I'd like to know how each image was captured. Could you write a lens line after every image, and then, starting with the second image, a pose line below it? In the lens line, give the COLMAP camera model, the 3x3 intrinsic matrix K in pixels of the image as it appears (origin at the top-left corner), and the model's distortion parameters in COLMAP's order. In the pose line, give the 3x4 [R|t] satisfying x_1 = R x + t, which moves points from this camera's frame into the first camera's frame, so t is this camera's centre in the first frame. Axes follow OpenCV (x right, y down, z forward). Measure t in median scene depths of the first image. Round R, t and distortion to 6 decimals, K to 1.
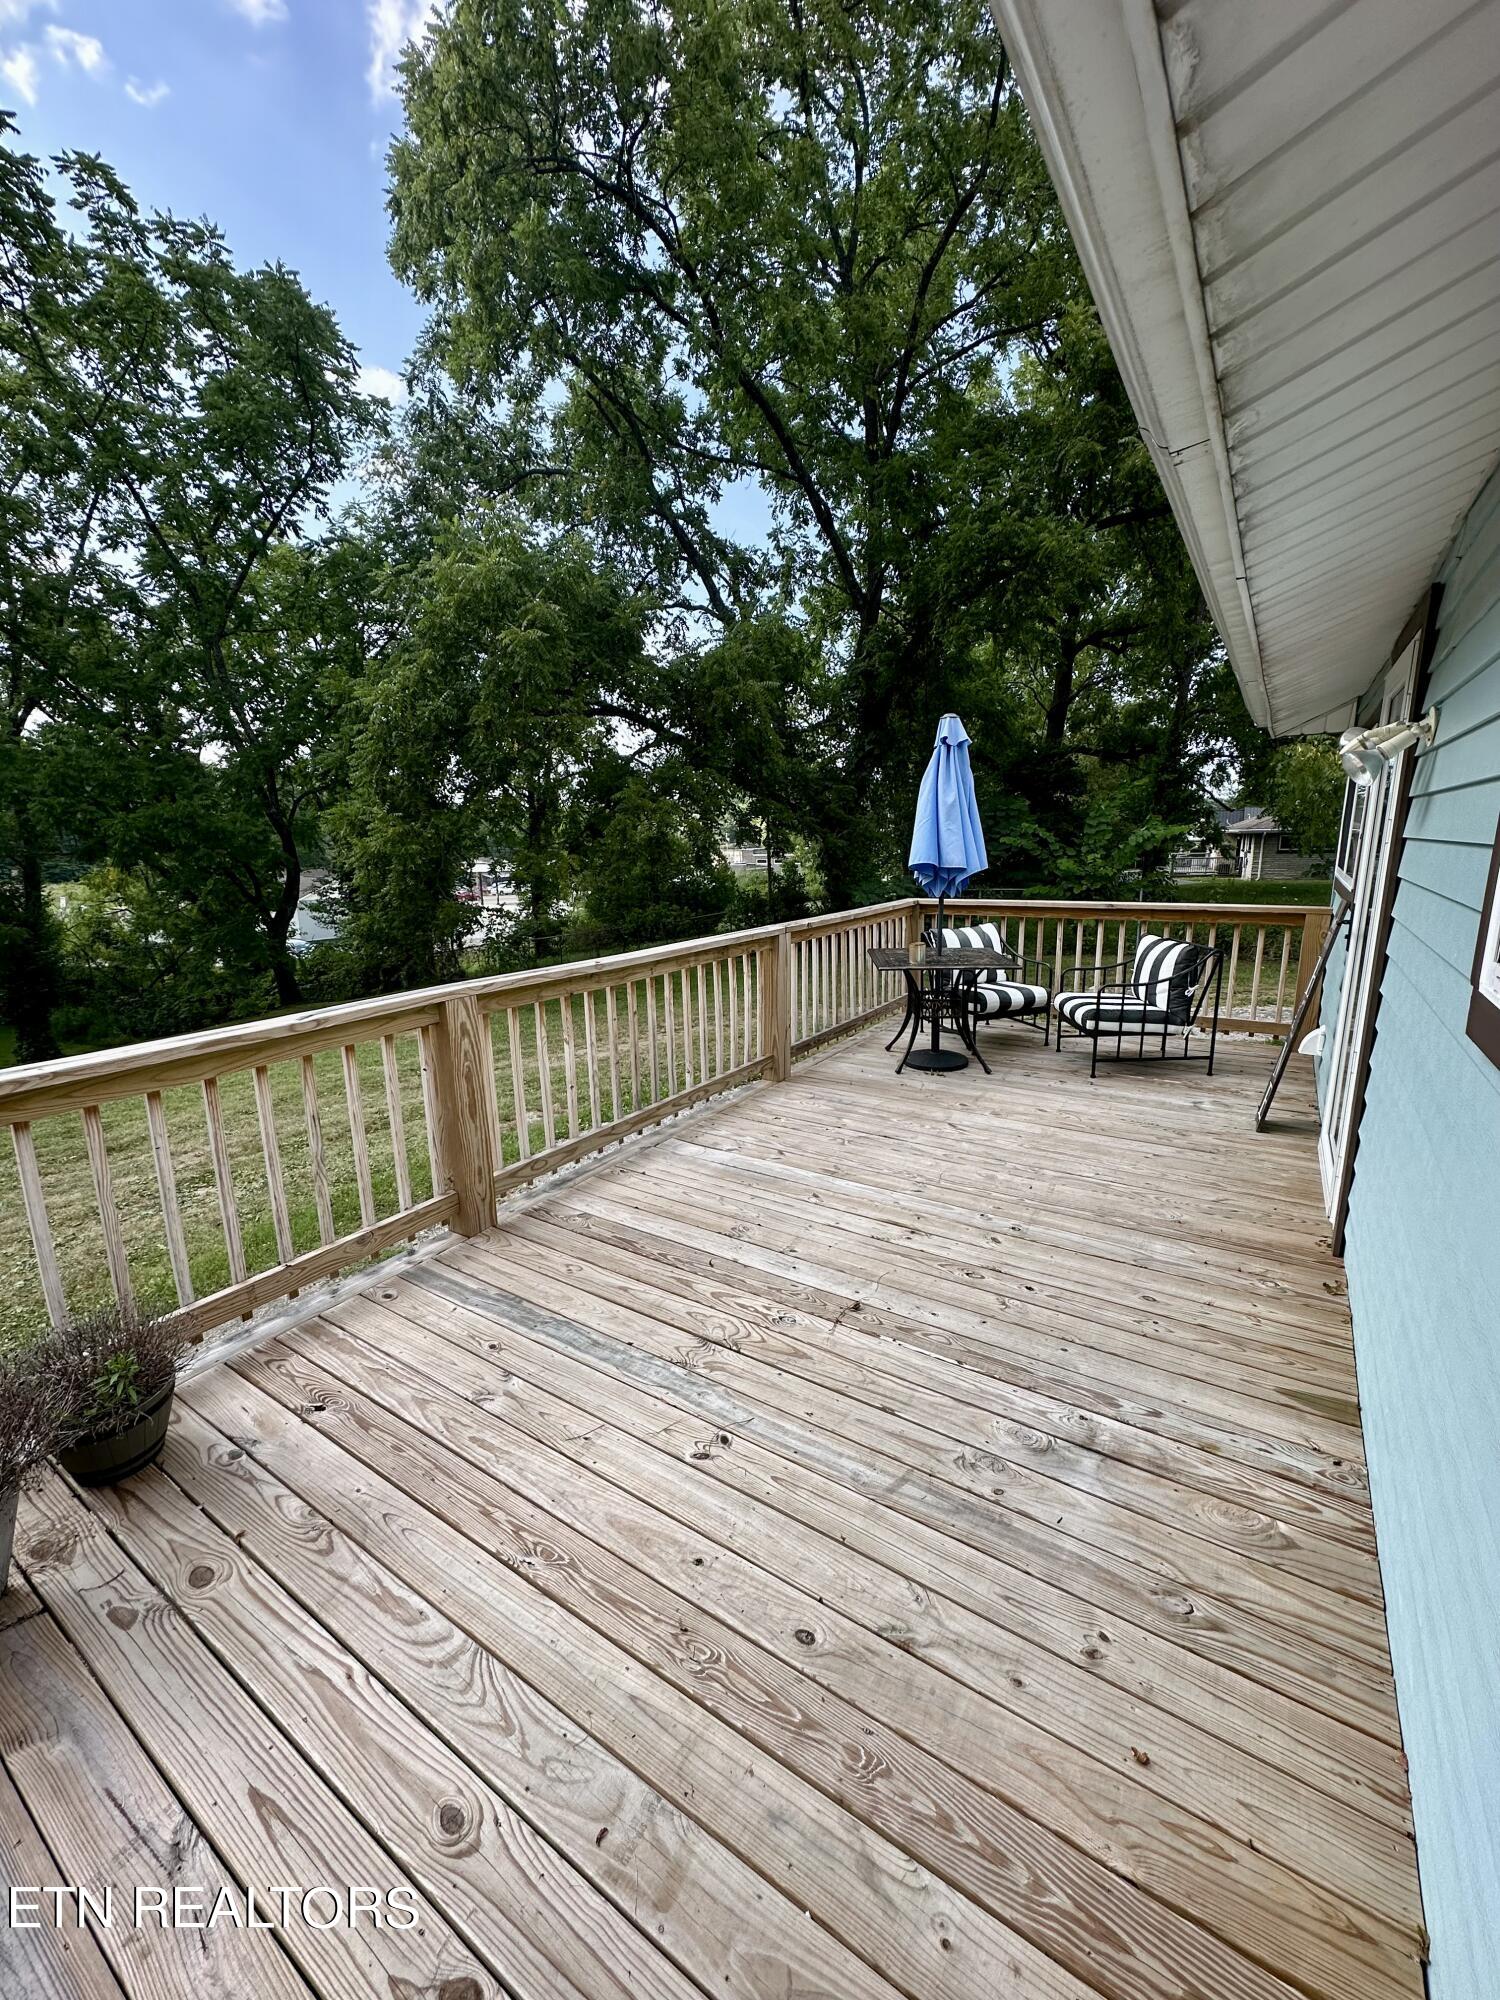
lens RADIAL K [[797.2, 0, 752.4], [0, 797.2, 1009.7], [0, 0, 1]] dist [-0.003470, 0.000760]
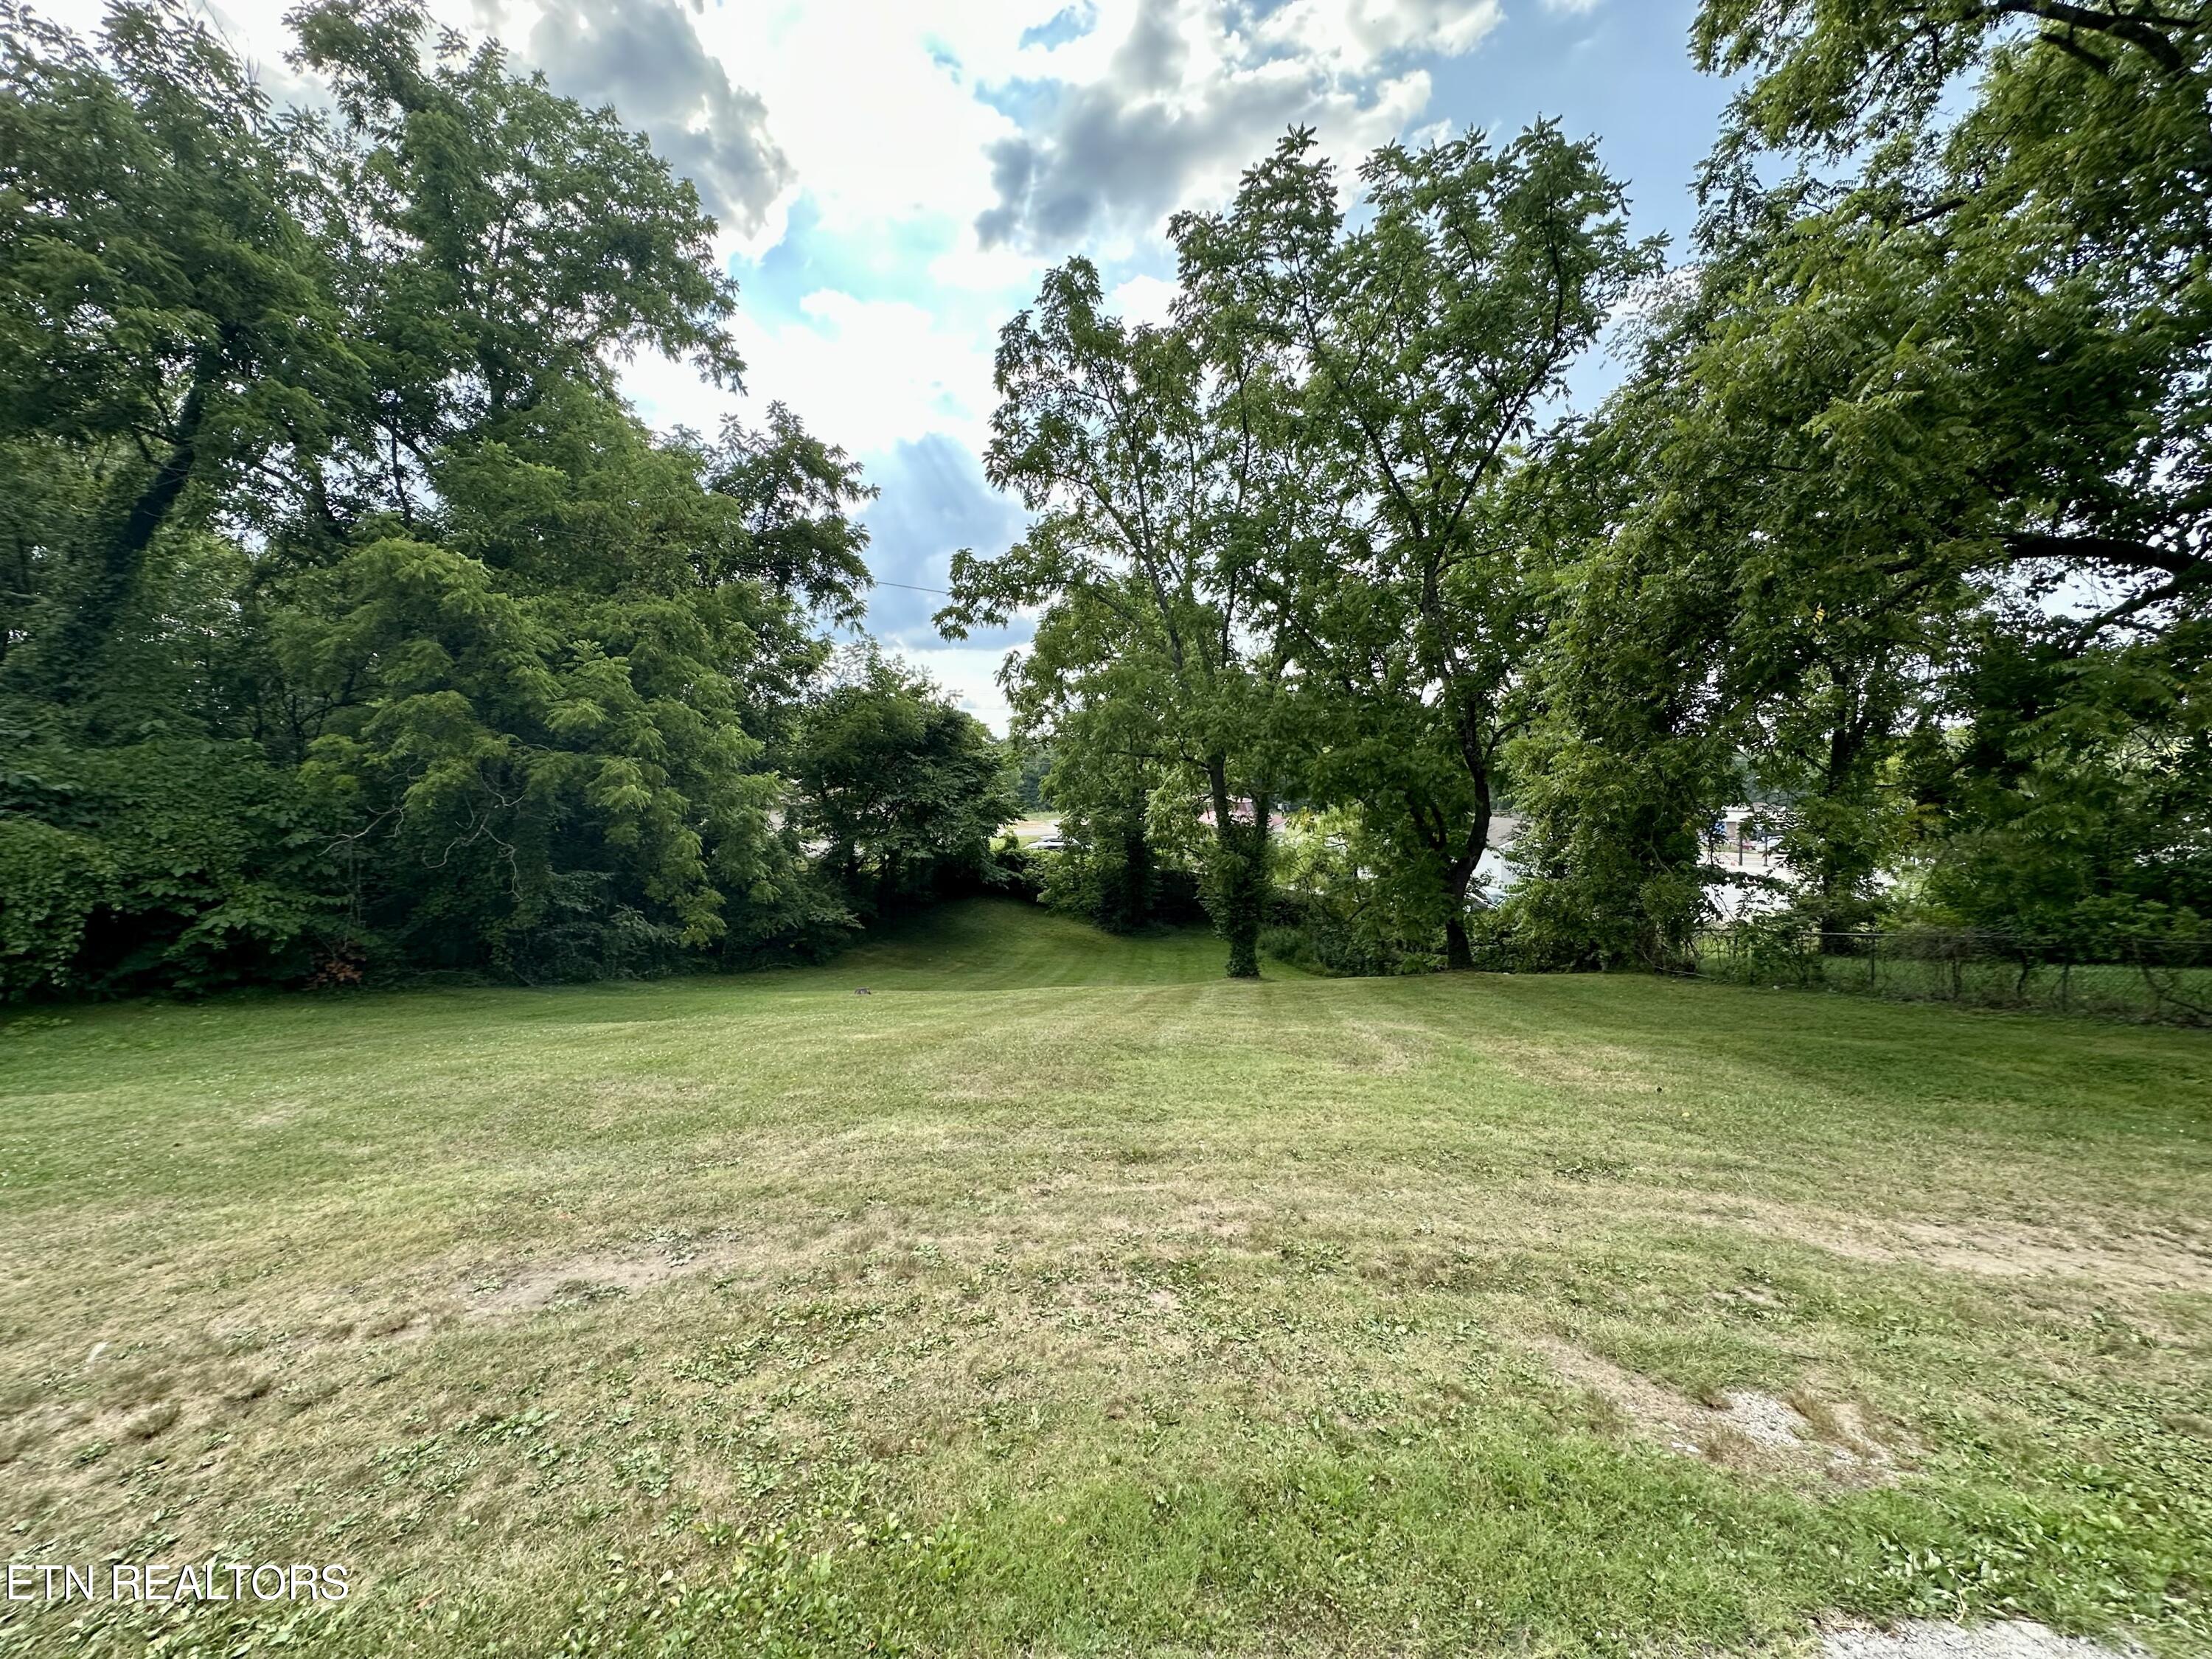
lens RADIAL K [[881.7, 0, 1092.7], [0, 881.7, 825.5], [0, 0, 1]] dist [-0.003470, 0.000760]
pose [[0.570934, 0.045972, -0.819708, -0.047849], [-0.174478, 0.982418, -0.066428, -0.035592], [0.802242, 0.180947, 0.568917, 0.167908]]
